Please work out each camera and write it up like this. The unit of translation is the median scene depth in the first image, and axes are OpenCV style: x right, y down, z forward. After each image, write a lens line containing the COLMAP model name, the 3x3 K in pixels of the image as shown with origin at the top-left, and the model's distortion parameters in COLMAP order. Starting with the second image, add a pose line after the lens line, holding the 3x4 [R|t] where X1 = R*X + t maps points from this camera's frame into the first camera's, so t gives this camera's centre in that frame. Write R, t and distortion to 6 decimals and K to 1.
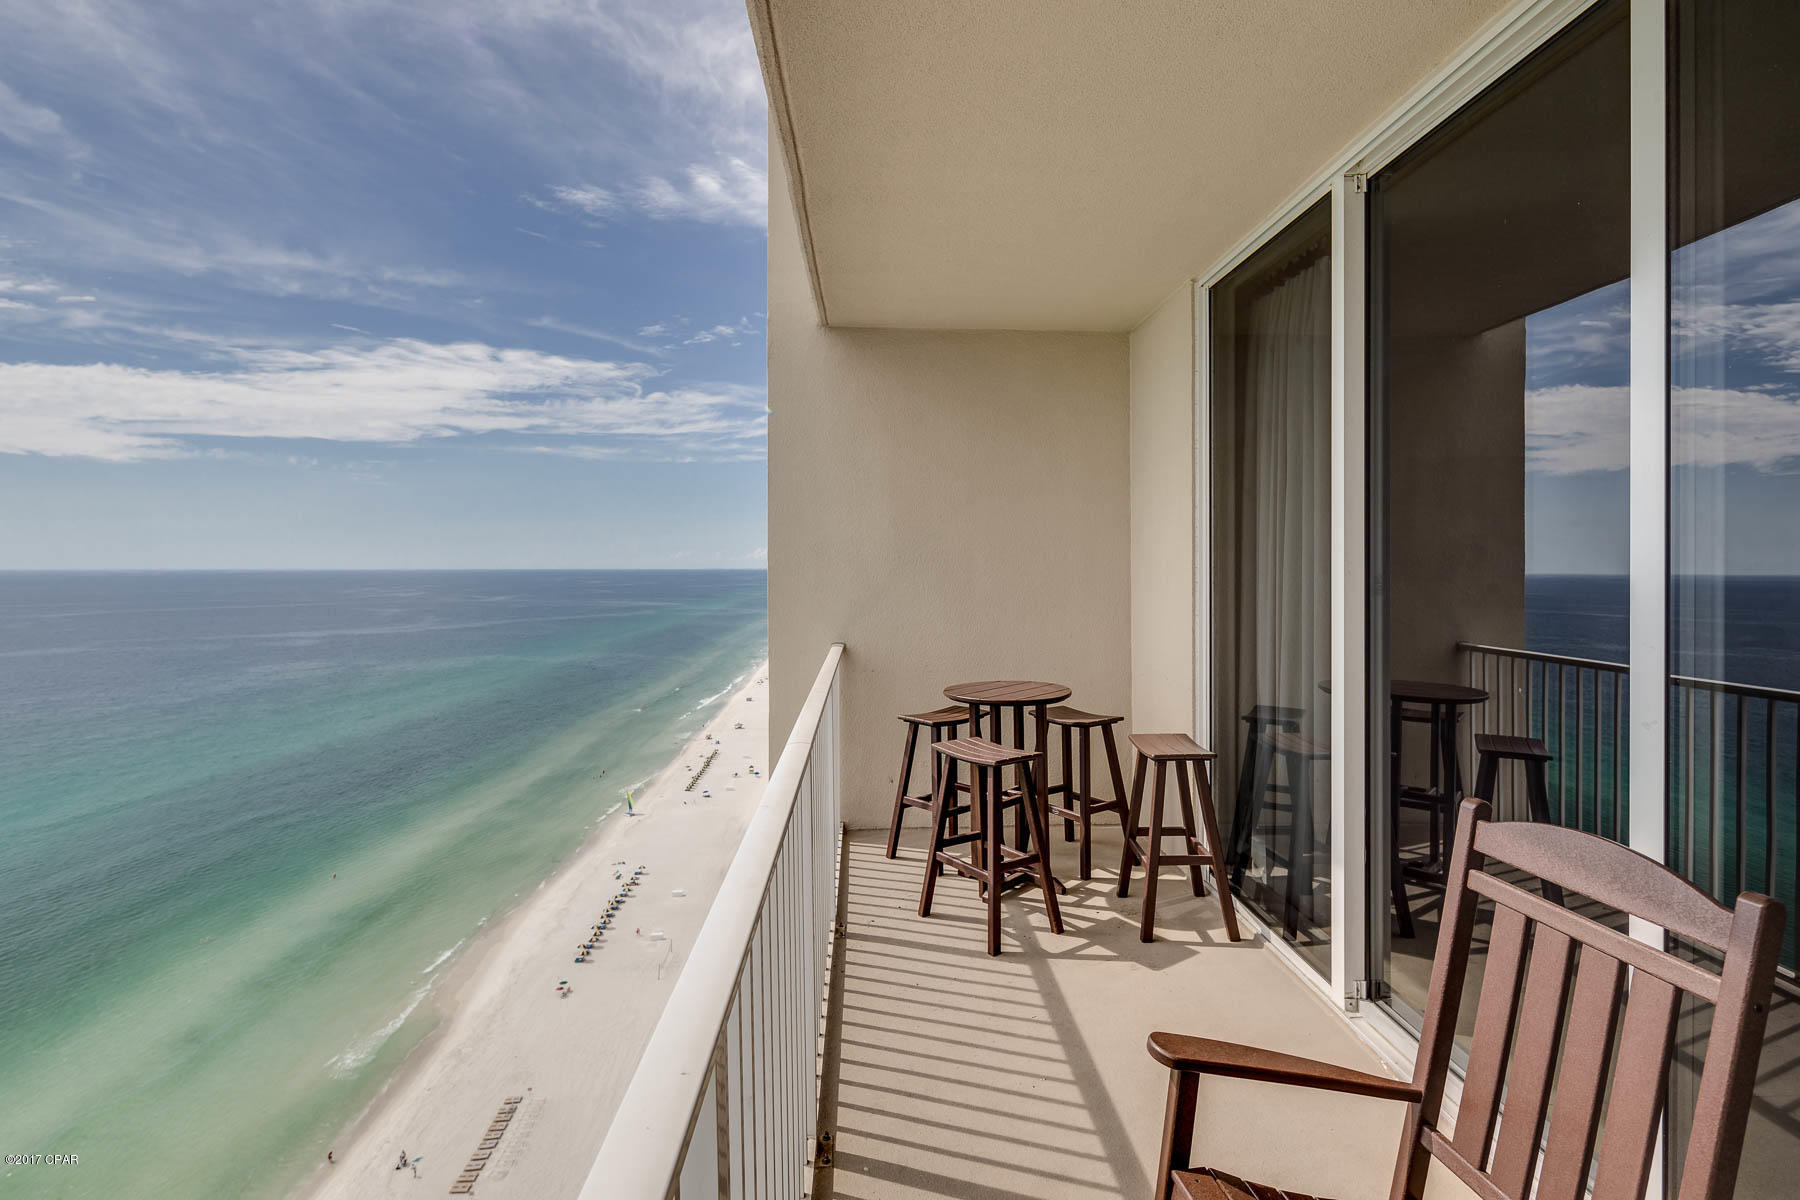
lens RADIAL K [[906.6, 0, 906.0], [0, 906.6, 604.3], [0, 0, 1]] dist [-0.035129, -0.000187]
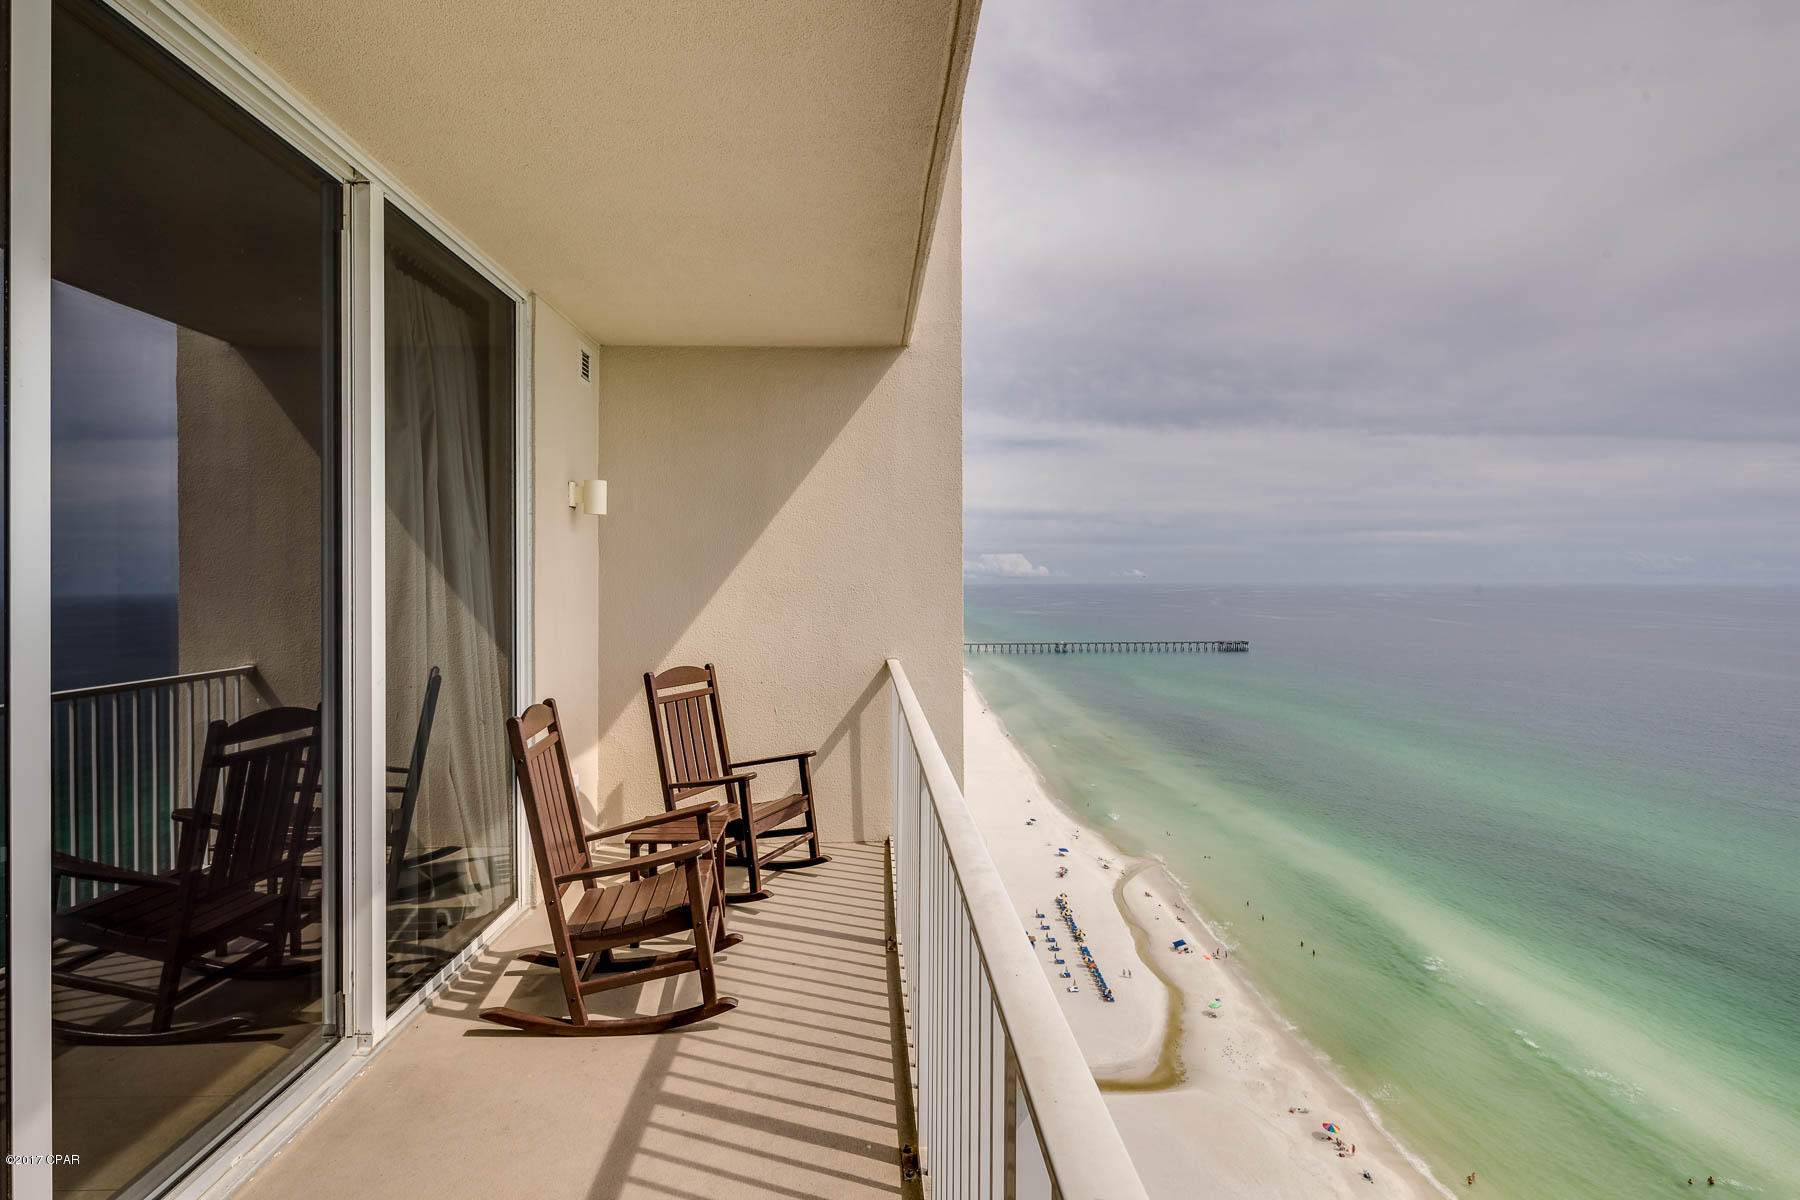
lens RADIAL K [[906.6, 0, 905.7], [0, 906.6, 599.7], [0, 0, 1]] dist [-0.035129, -0.000187]
pose [[-0.999963, 0.006199, 0.005968, -0.097471], [0.006340, 0.999694, 0.023891, -0.046127], [-0.005818, 0.023928, -0.999697, 2.015984]]
